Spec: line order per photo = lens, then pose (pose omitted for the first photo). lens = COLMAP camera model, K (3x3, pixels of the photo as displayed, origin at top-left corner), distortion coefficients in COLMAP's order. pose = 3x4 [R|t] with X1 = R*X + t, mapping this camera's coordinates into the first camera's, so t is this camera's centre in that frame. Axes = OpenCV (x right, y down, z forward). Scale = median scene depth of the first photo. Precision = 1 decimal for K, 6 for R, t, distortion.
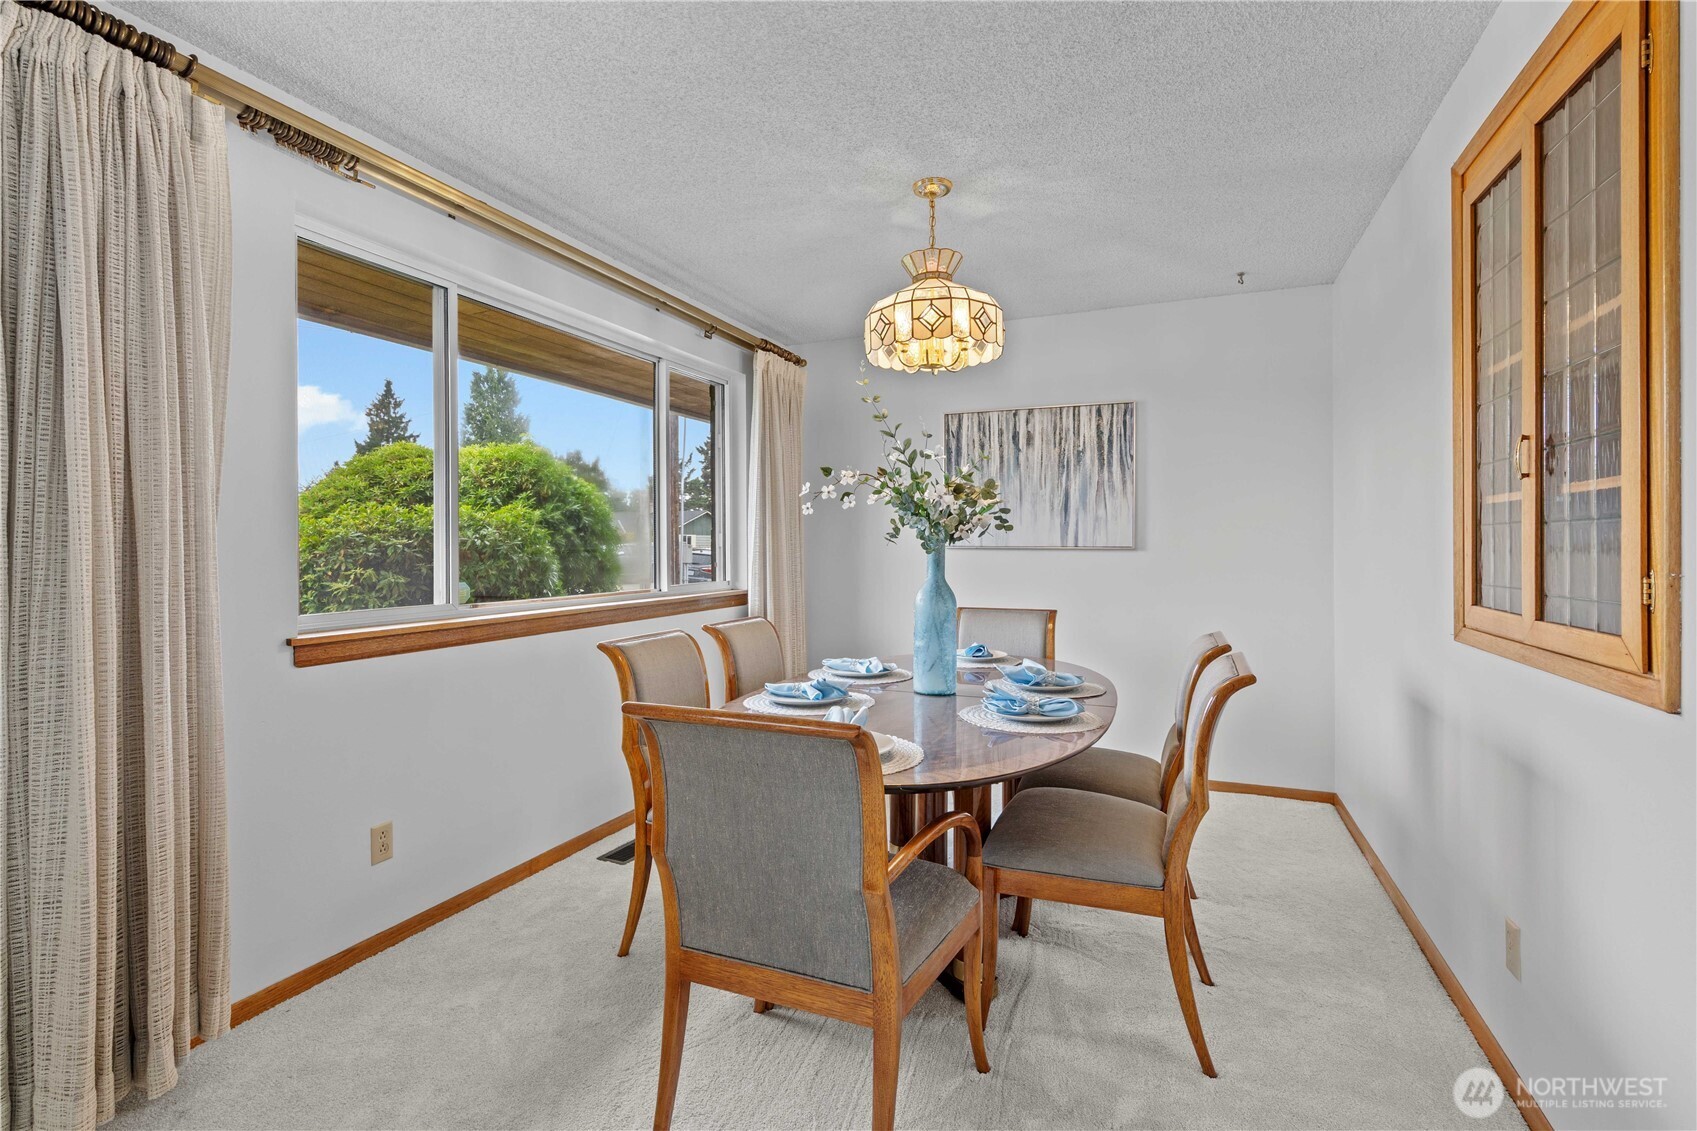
lens RADIAL K [[773.3, 0, 841.7], [0, 773.3, 561.7], [0, 0, 1]] dist [-0.002368, 0.000492]
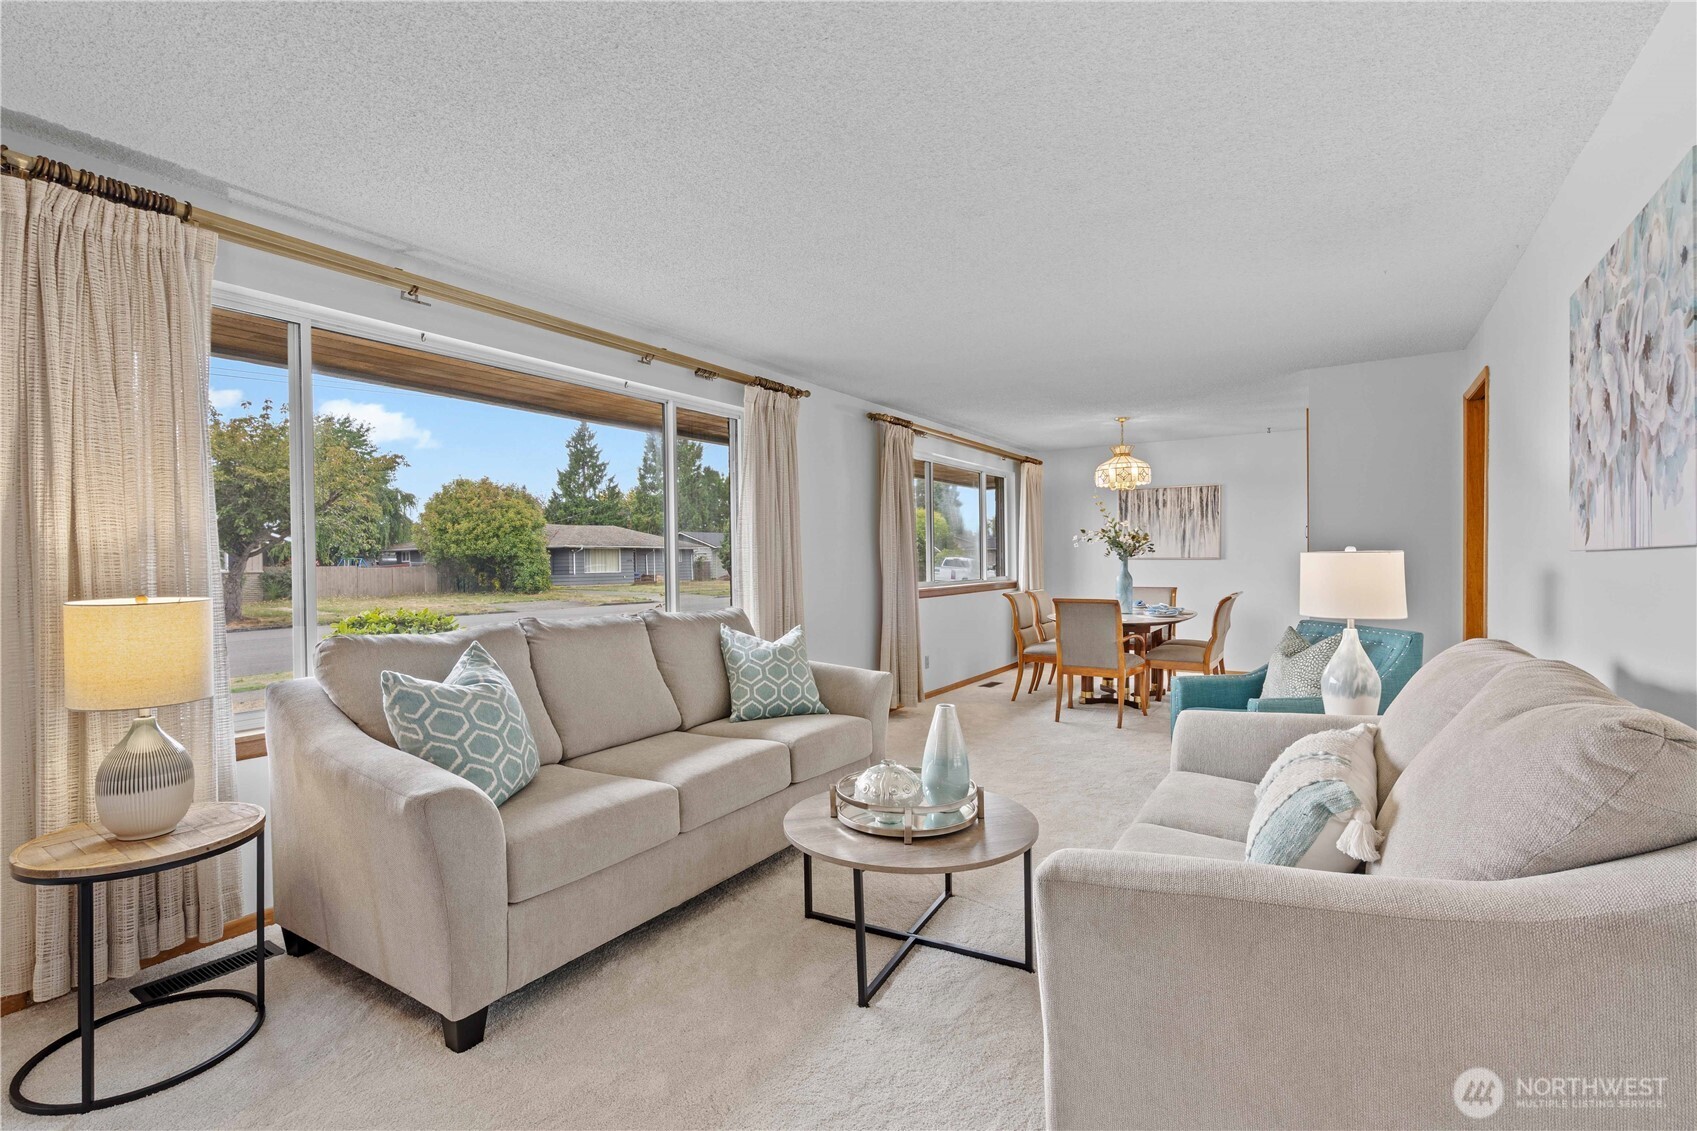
lens RADIAL K [[782.0, 0, 840.5], [0, 782.0, 579.0], [0, 0, 1]] dist [-0.002074, 0.001106]
pose [[0.985857, -0.002856, -0.167563, -0.247503], [0.003974, 0.999972, 0.006338, 0.019113], [0.167541, -0.006914, 0.985841, -1.148414]]
